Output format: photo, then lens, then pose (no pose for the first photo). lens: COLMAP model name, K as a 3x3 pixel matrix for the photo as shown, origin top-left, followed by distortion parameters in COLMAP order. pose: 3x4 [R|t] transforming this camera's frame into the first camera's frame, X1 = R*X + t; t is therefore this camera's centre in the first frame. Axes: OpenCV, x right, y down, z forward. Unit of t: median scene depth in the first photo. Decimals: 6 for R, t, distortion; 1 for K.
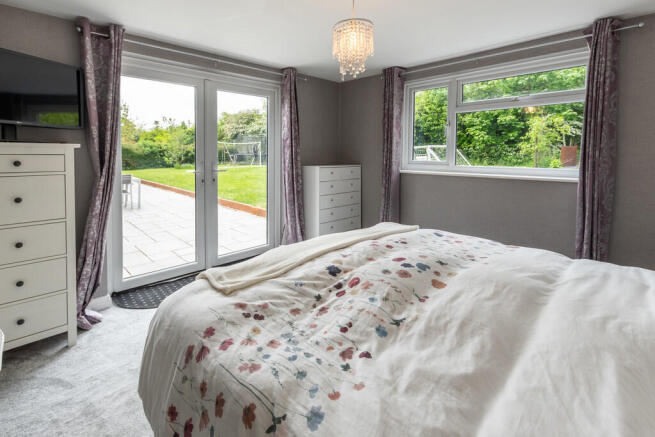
lens RADIAL K [[299.9, 0, 321.7], [0, 299.9, 217.4], [0, 0, 1]] dist [0.004965, 0.000066]
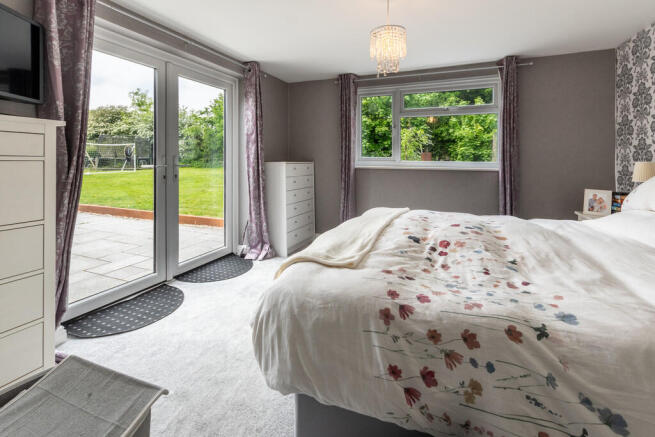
lens RADIAL K [[299.9, 0, 314.9], [0, 299.9, 212.8], [0, 0, 1]] dist [0.004965, 0.000066]
pose [[0.921426, -0.059526, 0.383966, -0.323676], [0.074071, 0.996983, -0.023193, 0.032654], [-0.381427, 0.049811, 0.923056, 0.038063]]
